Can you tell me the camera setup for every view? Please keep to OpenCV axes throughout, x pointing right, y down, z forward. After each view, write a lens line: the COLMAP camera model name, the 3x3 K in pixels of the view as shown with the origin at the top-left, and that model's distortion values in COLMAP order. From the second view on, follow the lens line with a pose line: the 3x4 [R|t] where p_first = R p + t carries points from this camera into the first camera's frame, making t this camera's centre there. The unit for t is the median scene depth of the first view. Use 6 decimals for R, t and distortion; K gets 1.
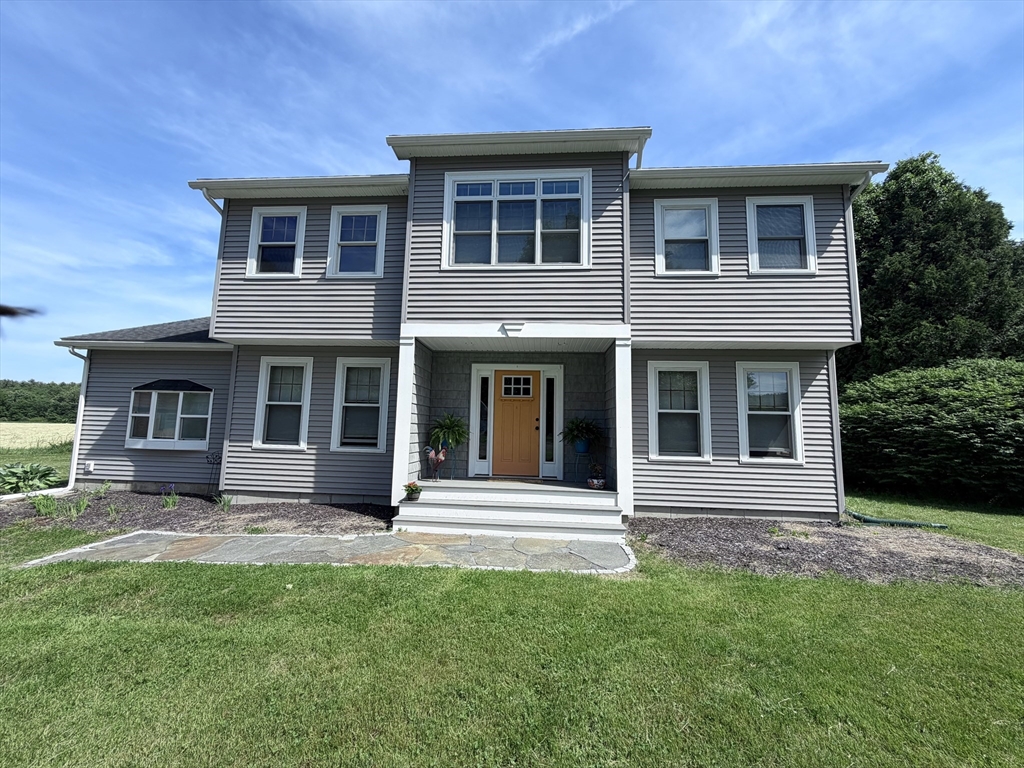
lens RADIAL K [[402.0, 0, 512.0], [0, 402.0, 384.0], [0, 0, 1]] dist [0.000649, -0.000196]
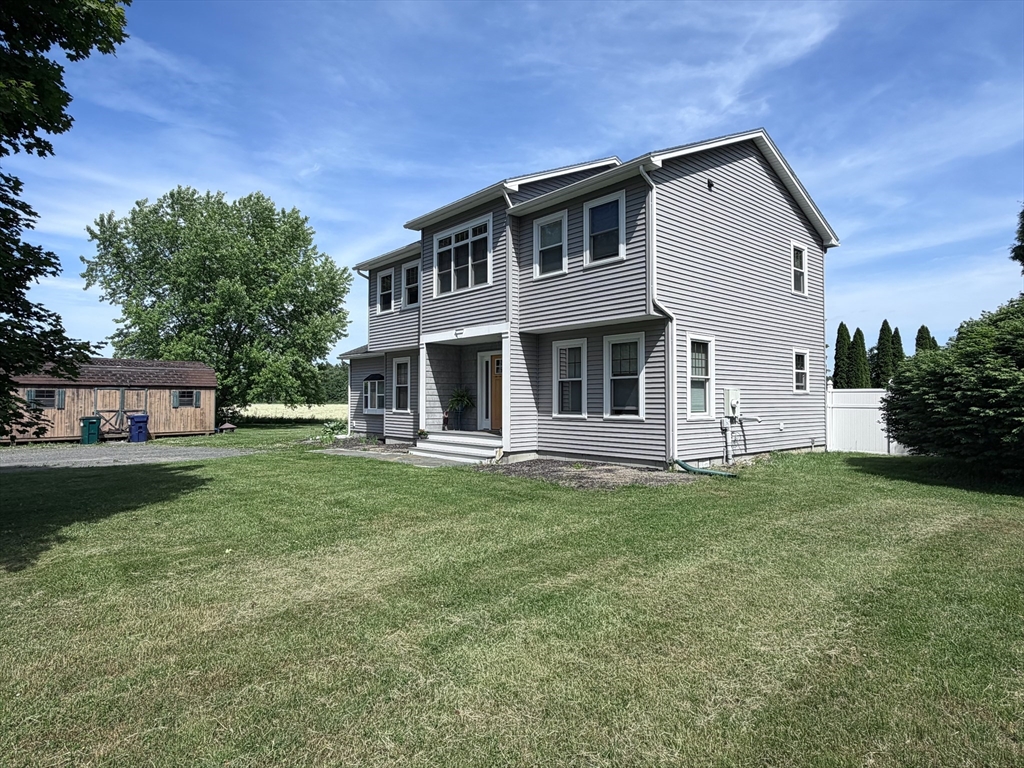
lens RADIAL K [[594.1, 0, 512.0], [0, 594.1, 384.0], [0, 0, 1]] dist [0.001739, 0.000080]
pose [[0.709552, -0.042991, -0.703340, 1.583000], [0.095379, 0.994811, 0.035414, -0.002646], [0.698168, -0.092212, 0.709971, -0.459529]]
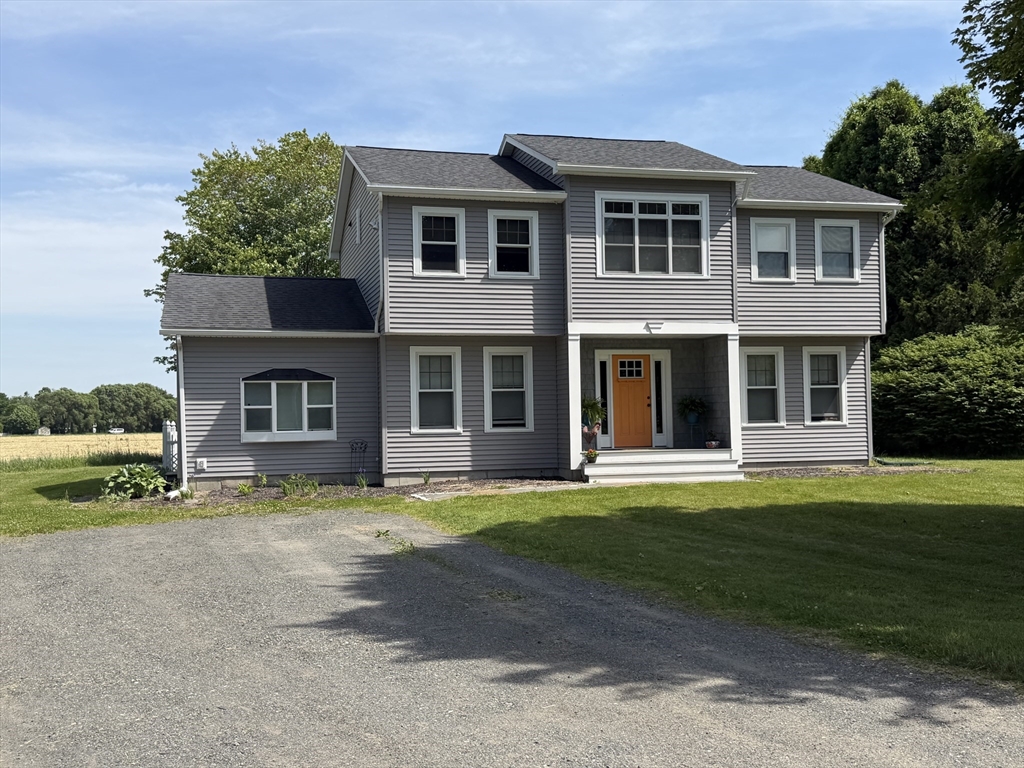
lens RADIAL K [[1036.4, 0, 512.0], [0, 1036.4, 384.0], [0, 0, 1]] dist [0.157628, -0.292302]
pose [[0.942672, -0.029217, 0.332439, -1.368647], [0.001981, 0.996633, 0.081973, -0.206163], [-0.333715, -0.076615, 0.939555, -1.752070]]
